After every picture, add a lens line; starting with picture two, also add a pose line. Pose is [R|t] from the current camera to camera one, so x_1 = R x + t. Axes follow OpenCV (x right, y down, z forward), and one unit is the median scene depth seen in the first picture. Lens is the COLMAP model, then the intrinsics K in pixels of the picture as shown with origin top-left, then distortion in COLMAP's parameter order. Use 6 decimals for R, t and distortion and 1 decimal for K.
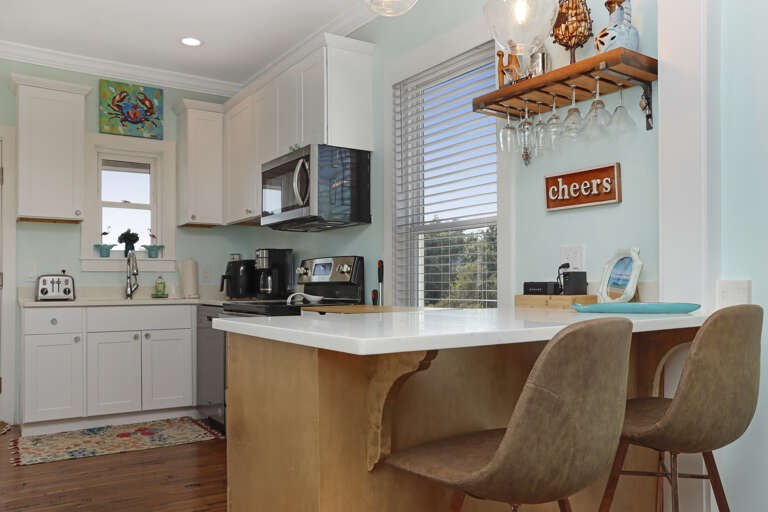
lens RADIAL K [[661.3, 0, 381.8], [0, 661.3, 239.7], [0, 0, 1]] dist [-0.156379, 0.006642]
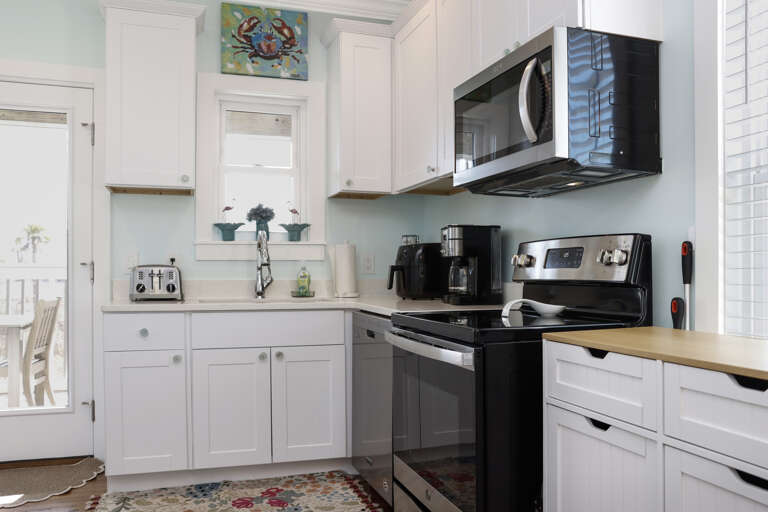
lens RADIAL K [[643.7, 0, 382.7], [0, 643.7, 275.2], [0, 0, 1]] dist [-0.239126, 0.226059]
pose [[0.970864, 0.013212, -0.239265, -0.095530], [0.003697, 0.997534, 0.070083, 0.017791], [0.239601, -0.068926, 0.968422, 0.366156]]
